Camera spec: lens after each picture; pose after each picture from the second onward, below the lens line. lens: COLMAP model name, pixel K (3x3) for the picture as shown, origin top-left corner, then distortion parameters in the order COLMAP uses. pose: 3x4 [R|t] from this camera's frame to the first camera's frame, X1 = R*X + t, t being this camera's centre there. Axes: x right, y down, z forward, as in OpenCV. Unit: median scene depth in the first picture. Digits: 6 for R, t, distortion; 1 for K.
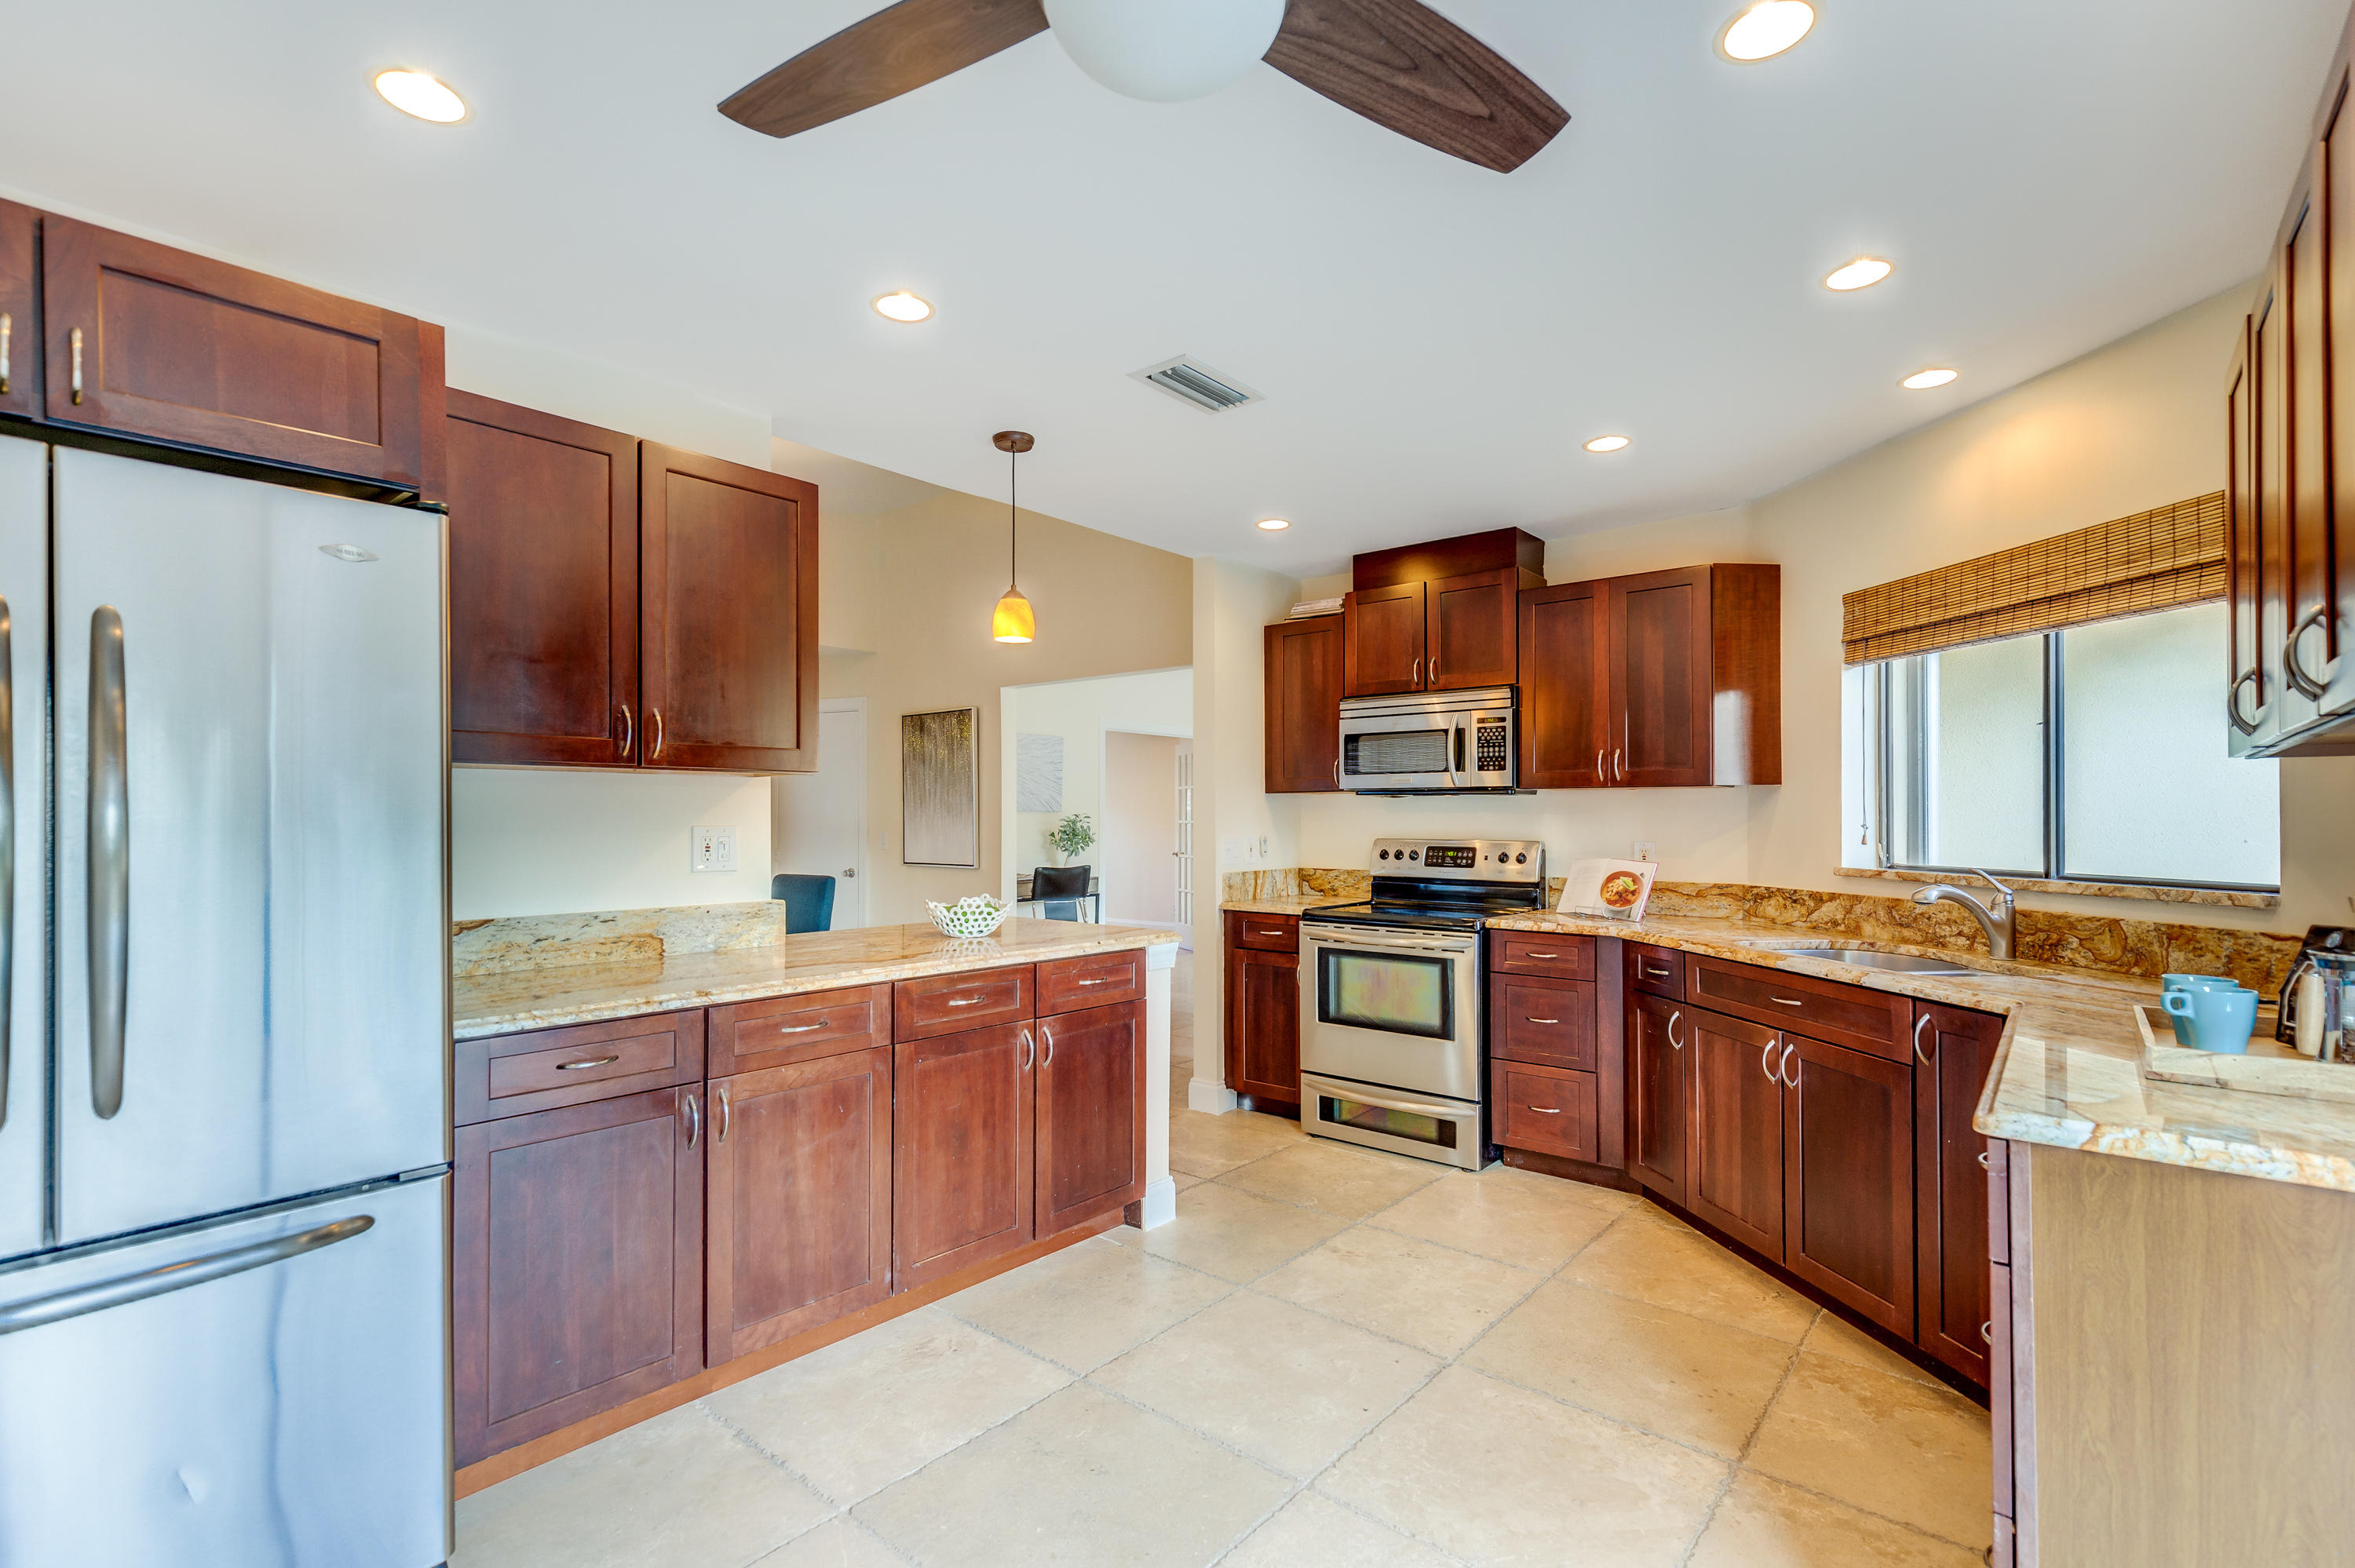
lens RADIAL K [[1077.4, 0, 1168.2], [0, 1077.4, 812.8], [0, 0, 1]] dist [0.012361, -0.002433]
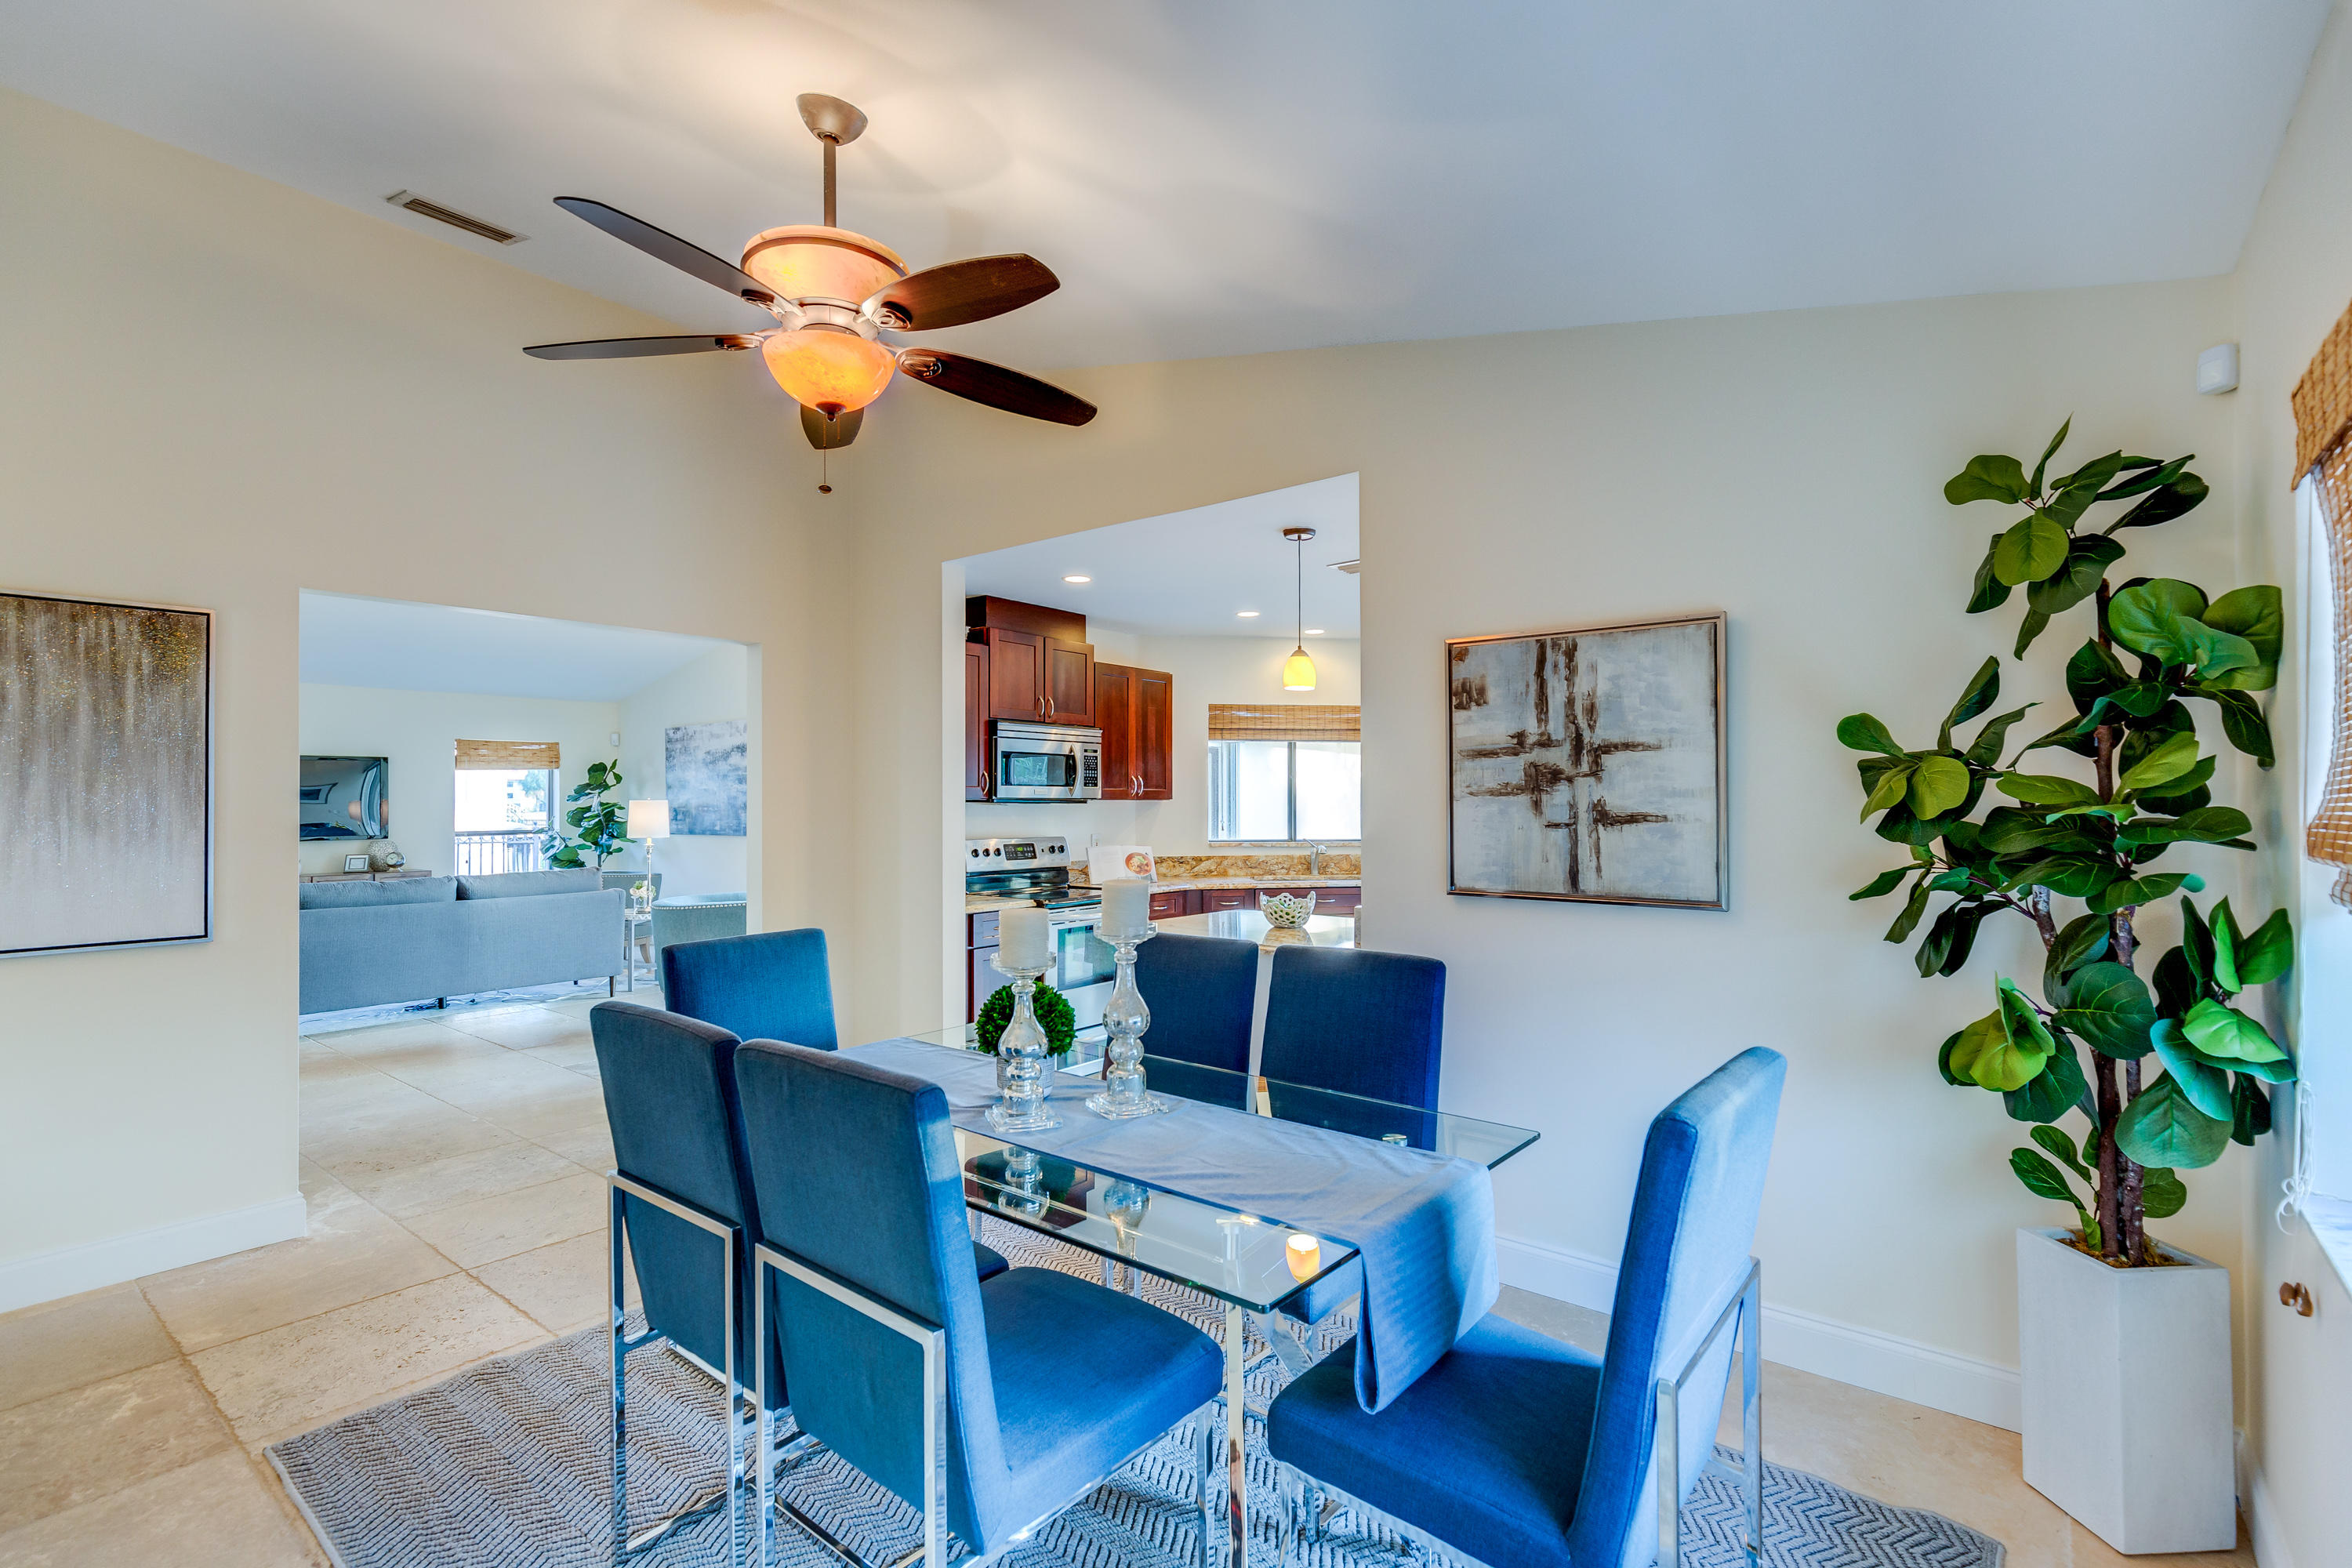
lens RADIAL K [[1076.2, 0, 1168.5], [0, 1076.2, 793.9], [0, 0, 1]] dist [0.012361, -0.002433]
pose [[-0.036290, 0.008743, 0.999303, -1.358492], [-0.001323, 0.999960, -0.008796, -0.021617], [-0.999340, -0.001641, -0.036277, 1.176659]]
